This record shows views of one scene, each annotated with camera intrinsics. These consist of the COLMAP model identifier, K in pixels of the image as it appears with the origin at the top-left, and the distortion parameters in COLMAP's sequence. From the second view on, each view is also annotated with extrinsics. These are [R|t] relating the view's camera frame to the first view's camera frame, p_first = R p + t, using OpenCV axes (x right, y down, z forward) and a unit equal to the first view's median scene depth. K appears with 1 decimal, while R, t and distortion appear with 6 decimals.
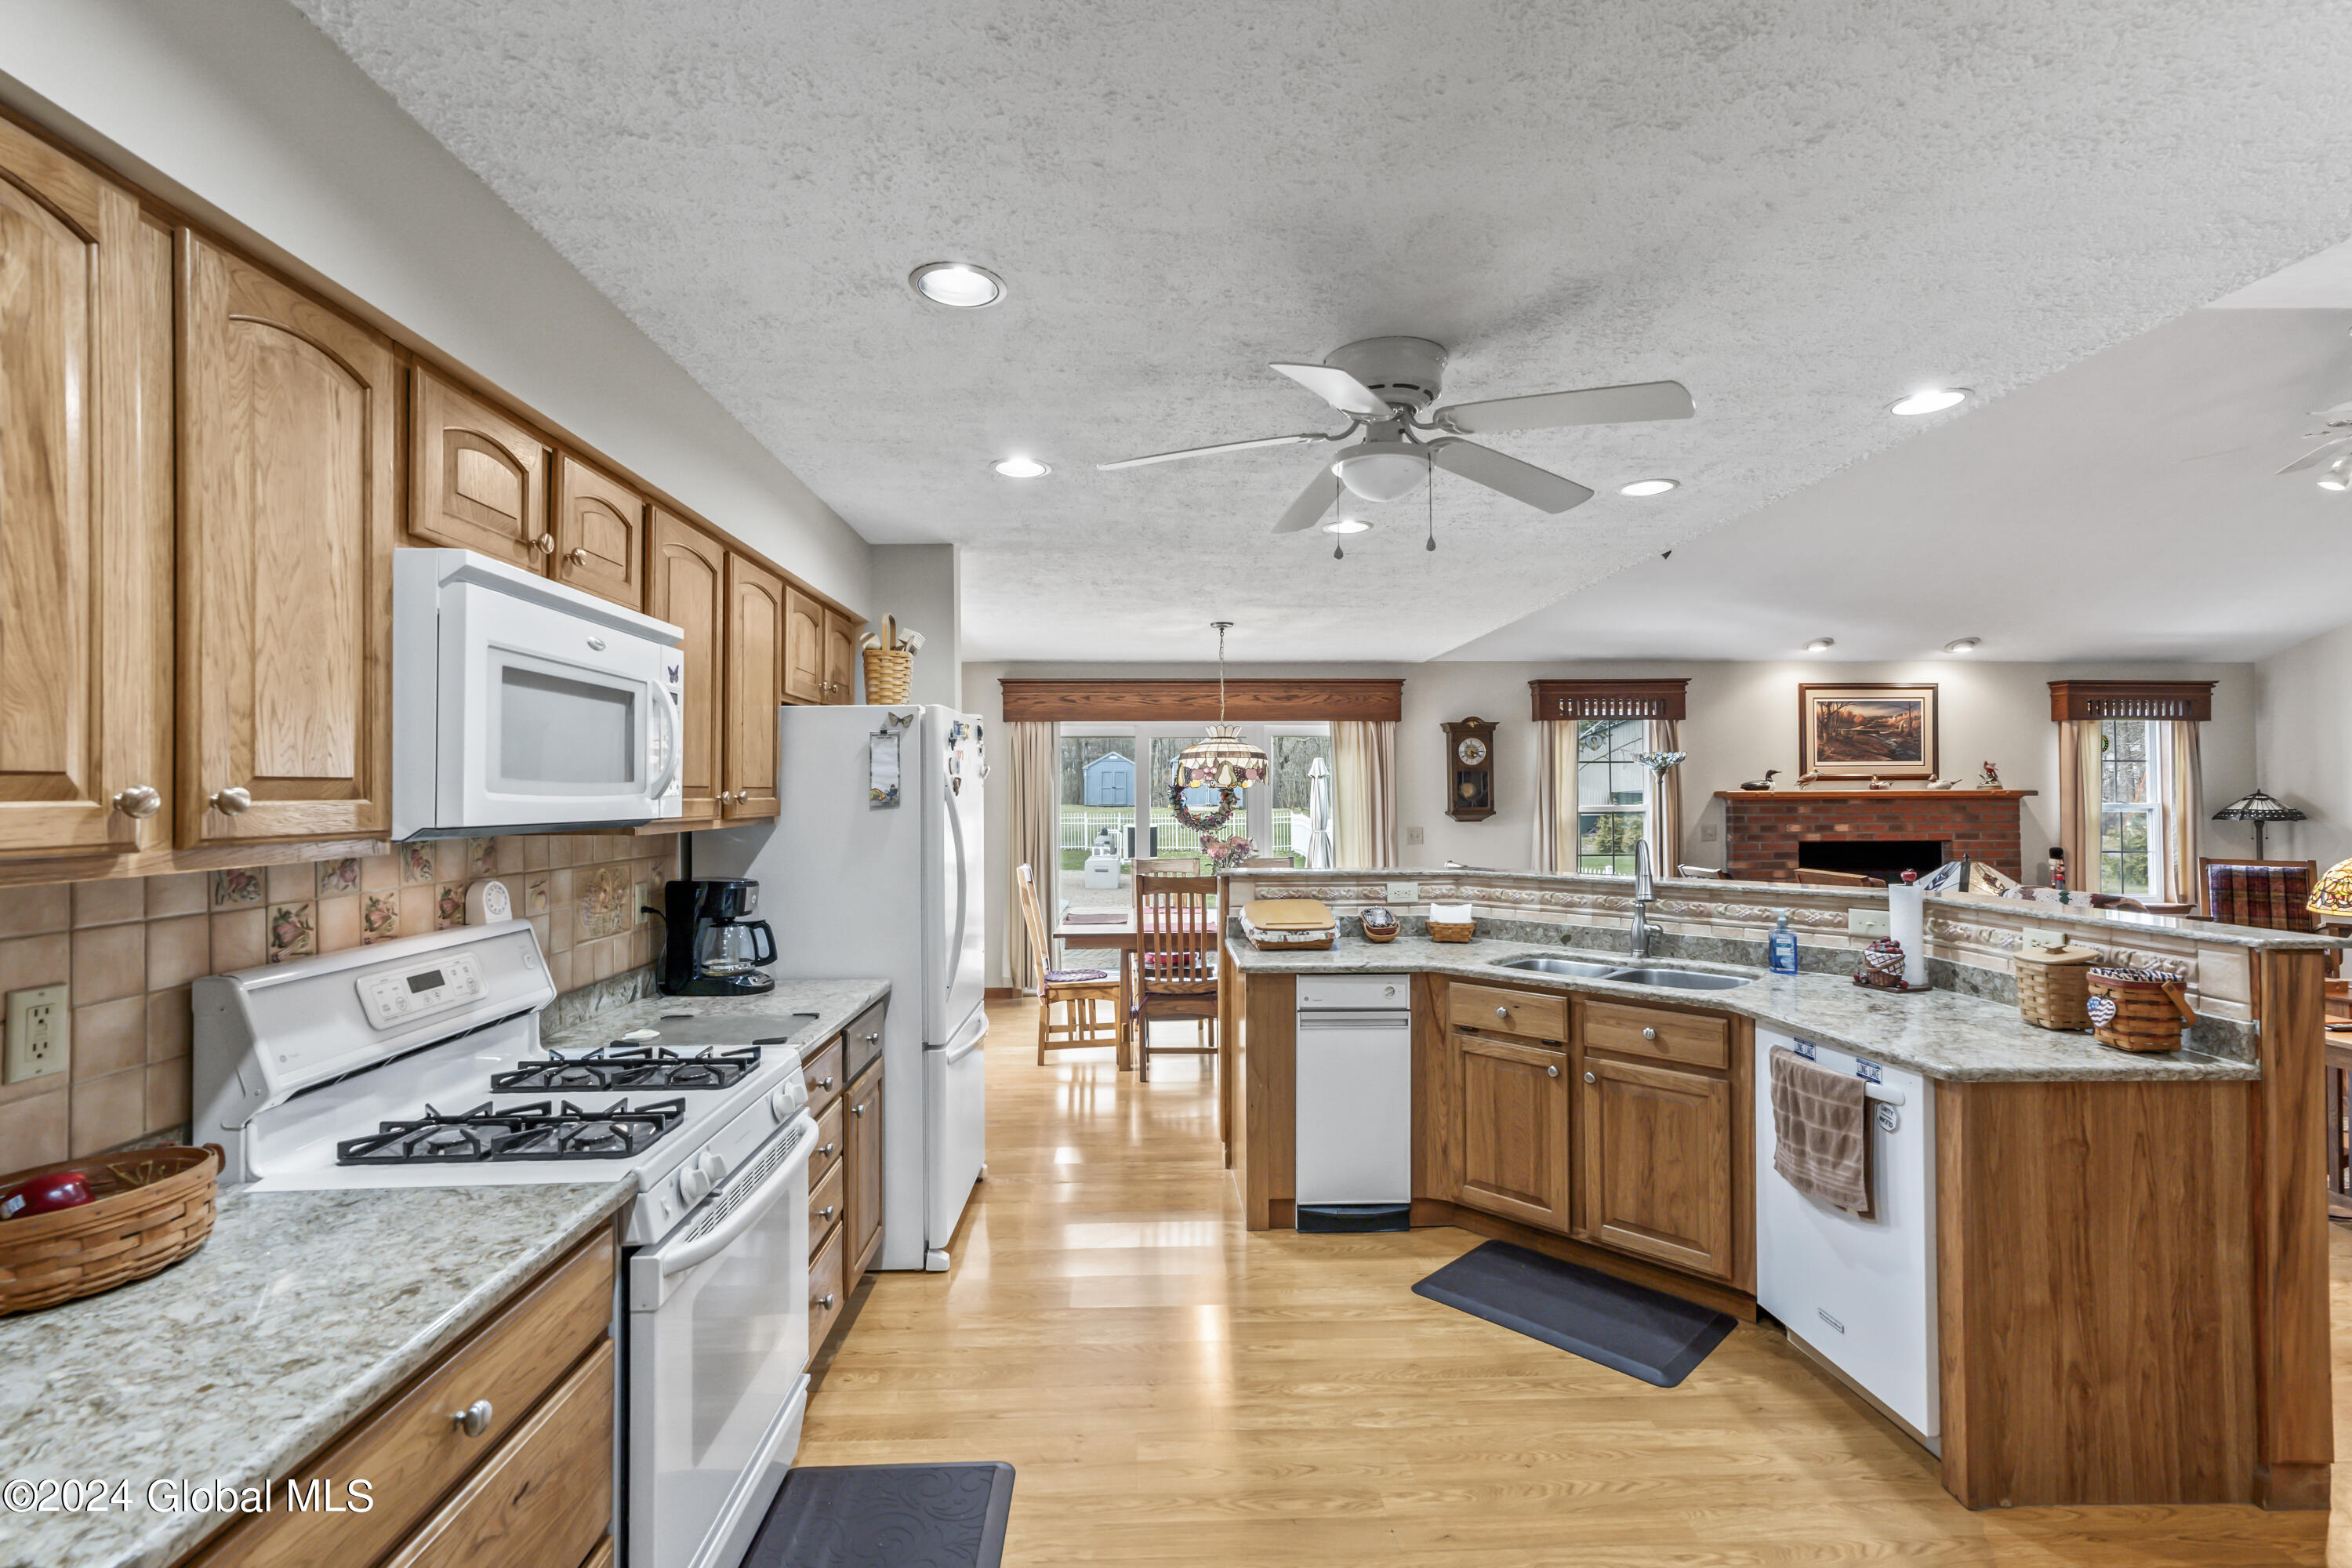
lens RADIAL K [[1080.4, 0, 1176.7], [0, 1080.4, 776.5], [0, 0, 1]] dist [-0.015006, 0.015869]
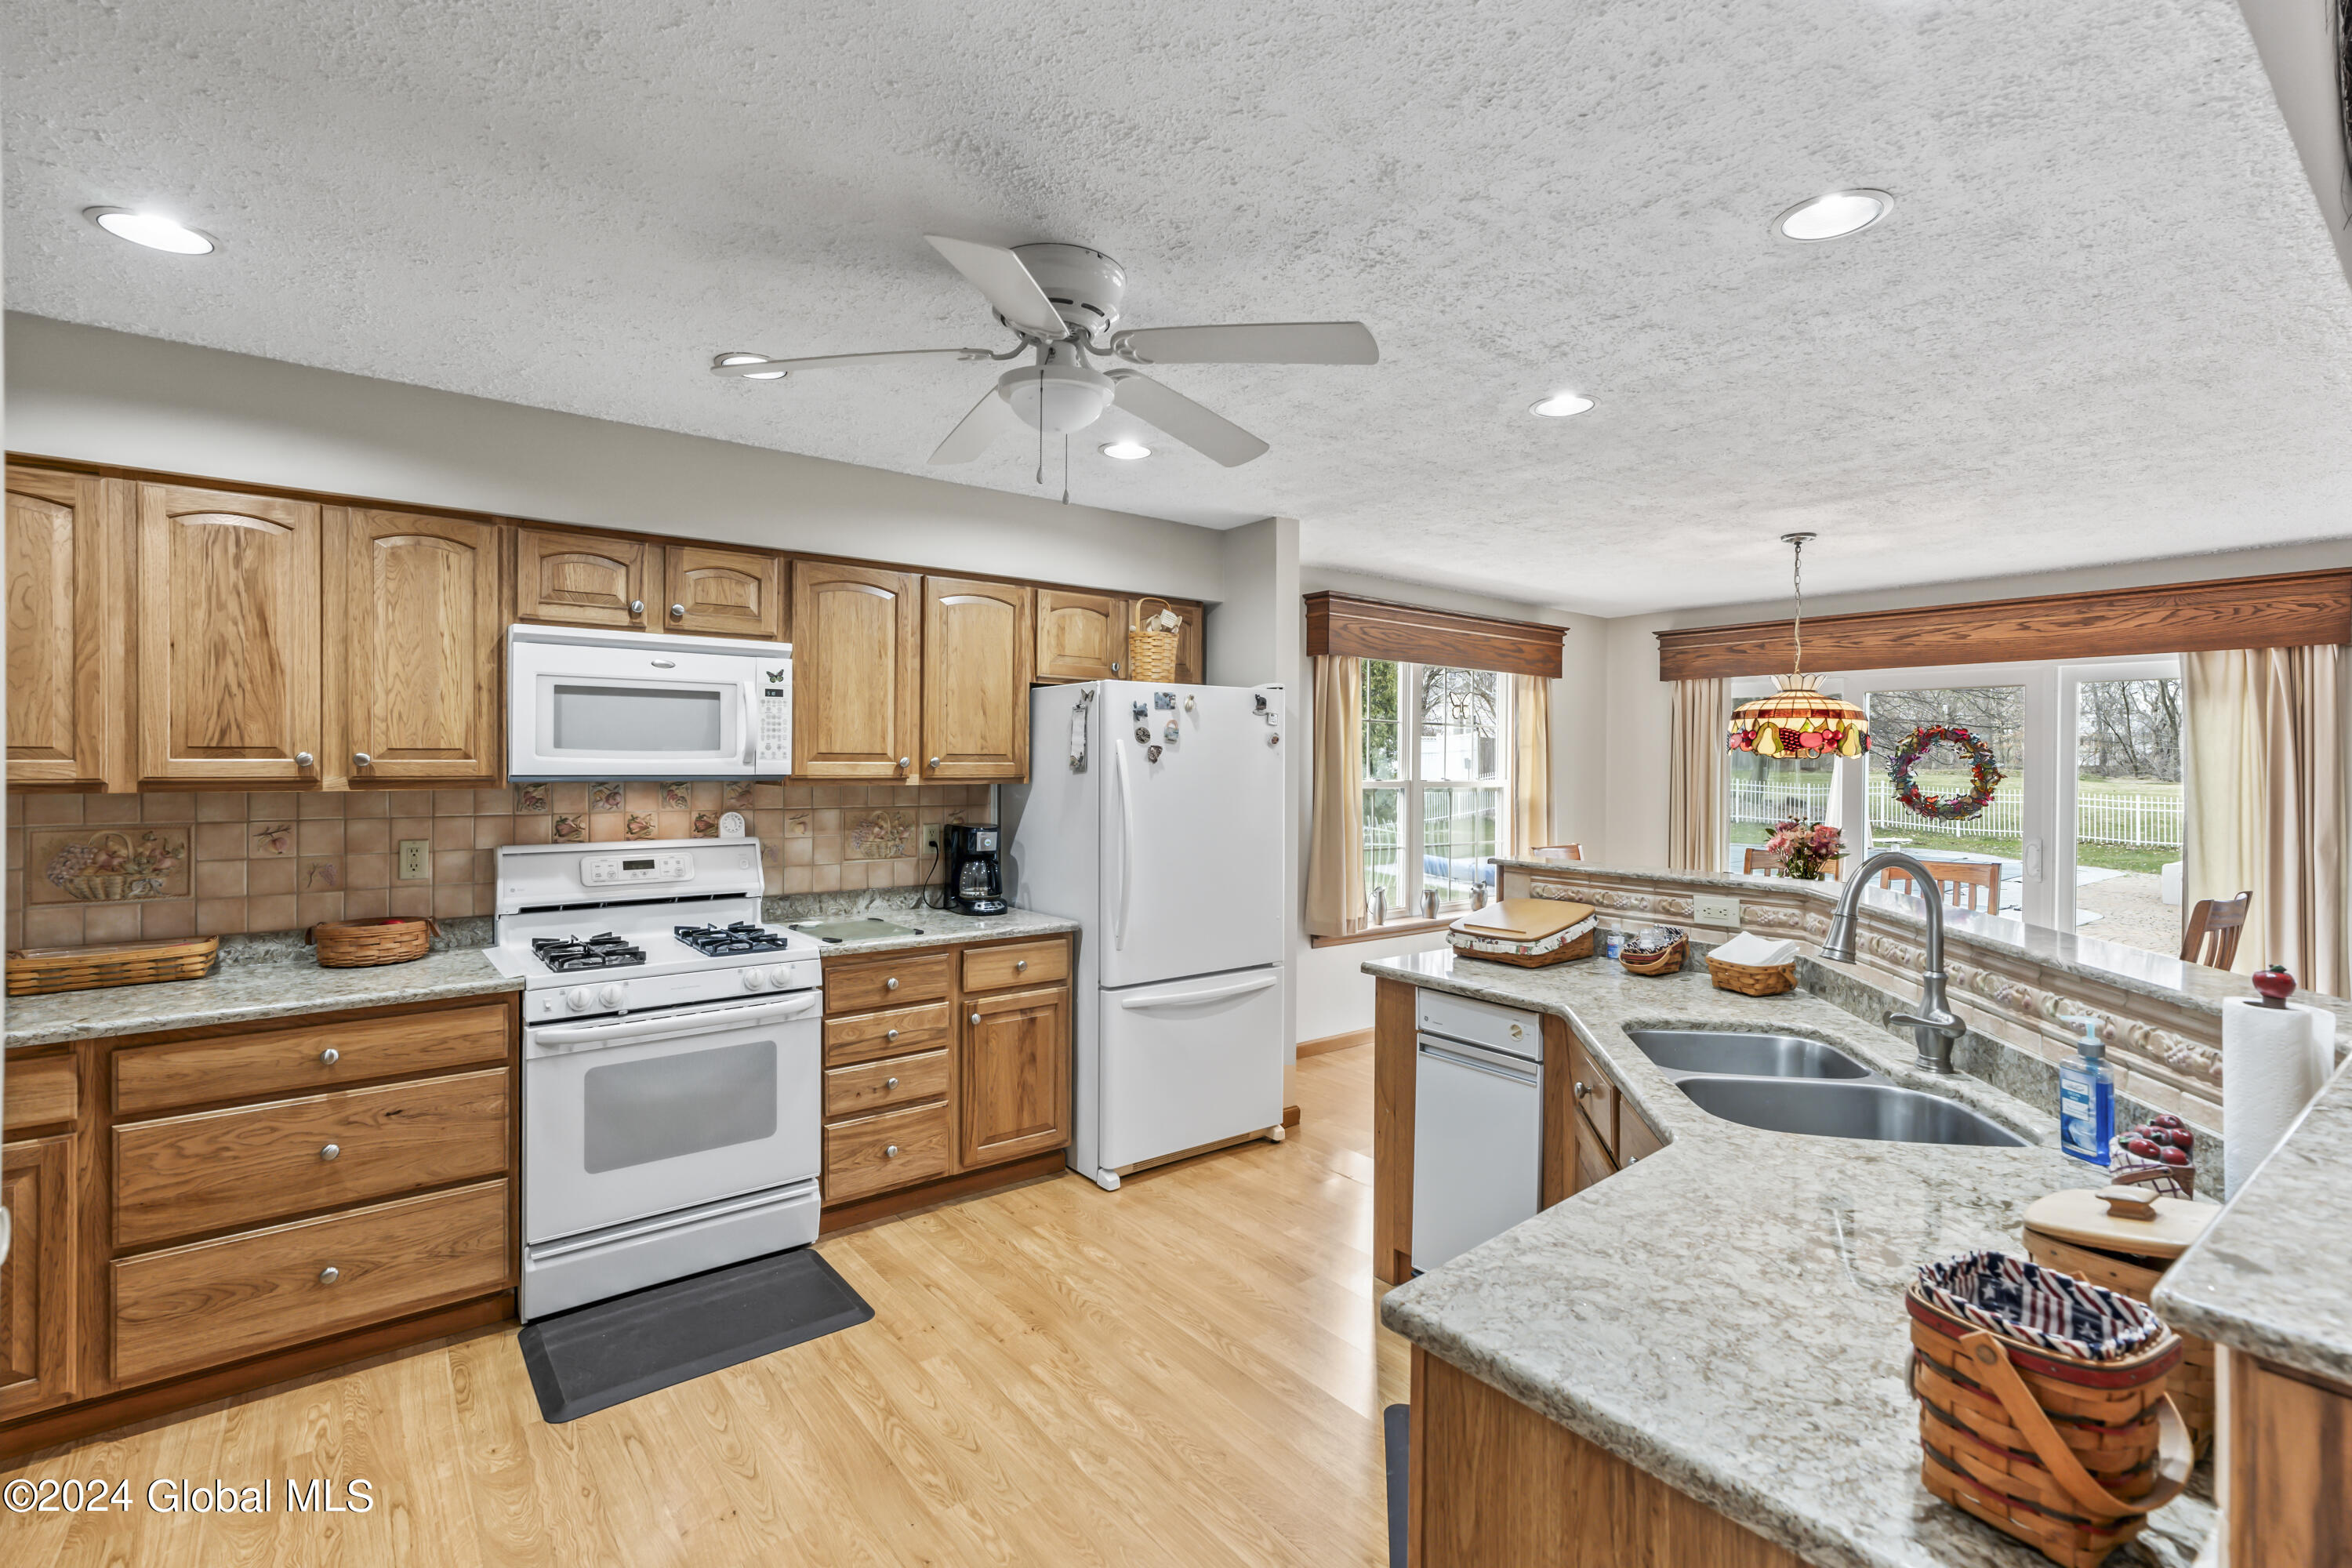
lens RADIAL K [[1076.9, 0, 1168.1], [0, 1076.9, 770.2], [0, 0, 1]] dist [-0.019655, 0.013949]
pose [[0.580100, 0.014835, -0.814410, 0.404994], [0.003469, 0.999780, 0.020683, 0.001699], [0.814538, -0.014823, 0.579921, 0.234331]]
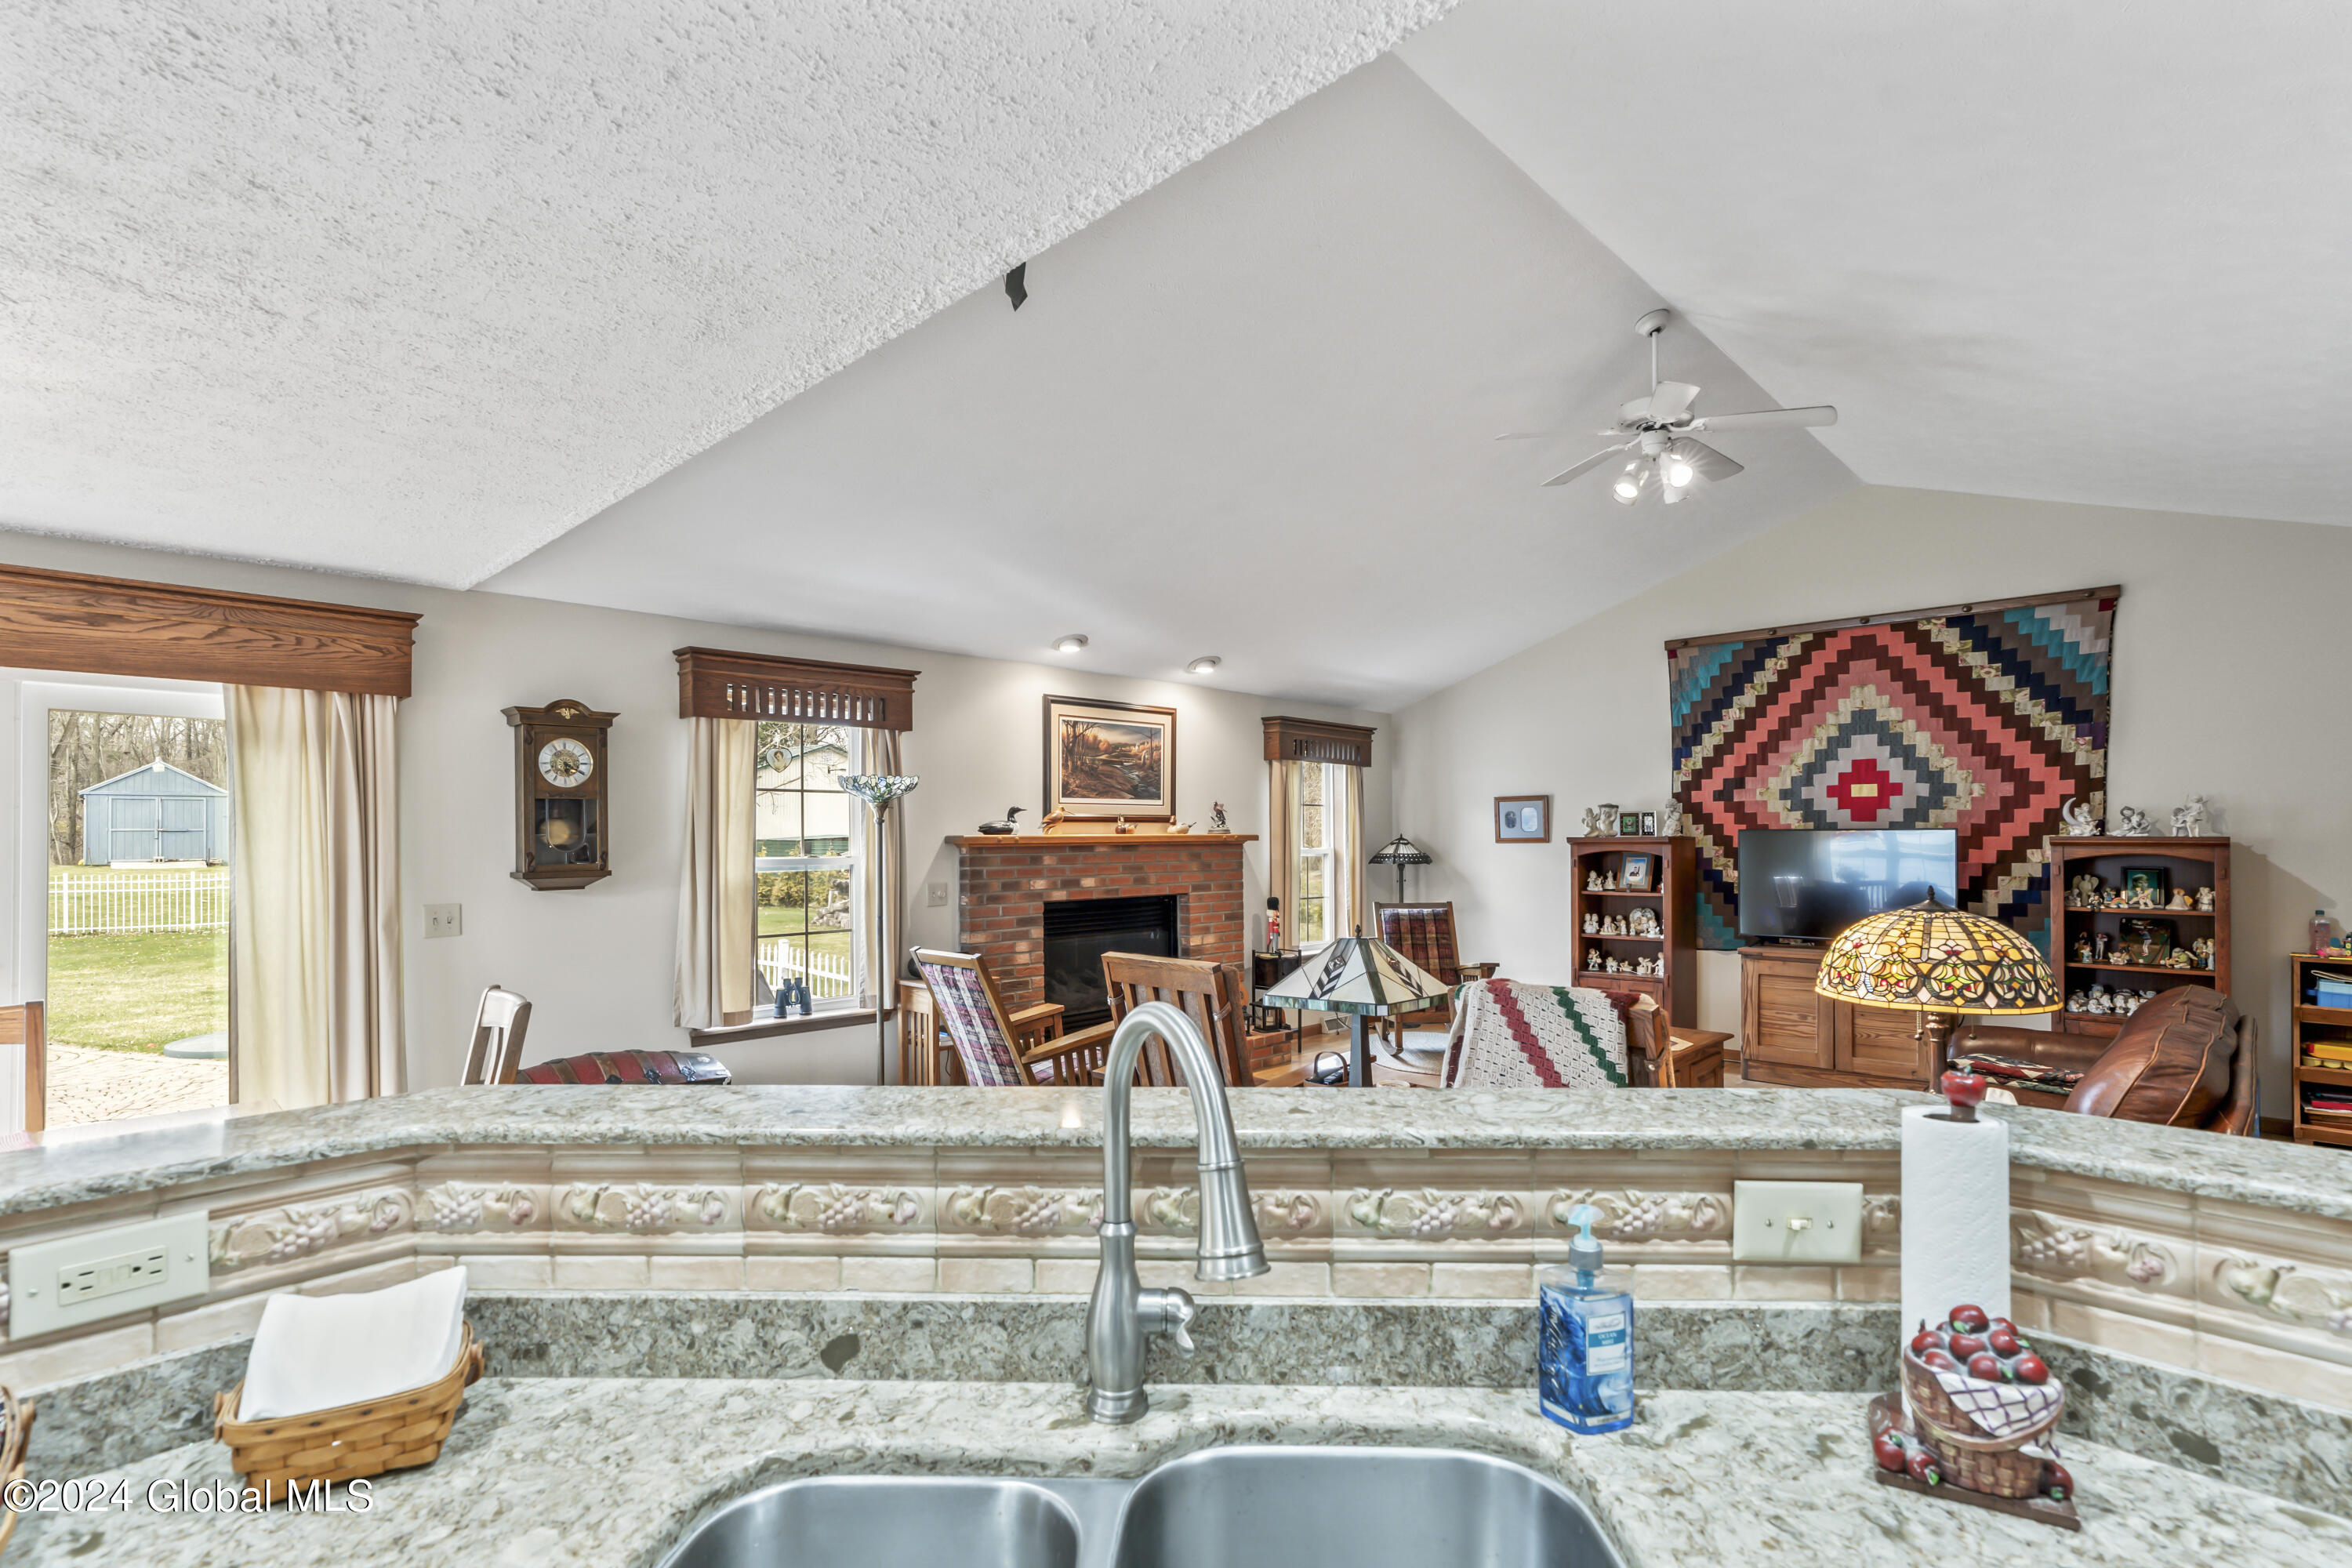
lens RADIAL K [[1109.0, 0, 1191.7], [0, 1109.0, 827.0], [0, 0, 1]] dist [-0.016886, 0.015107]
pose [[0.723313, 0.006226, 0.690493, 0.153047], [-0.008573, 0.999963, -0.000036, 0.009100], [-0.690468, -0.005893, 0.723339, 0.490366]]
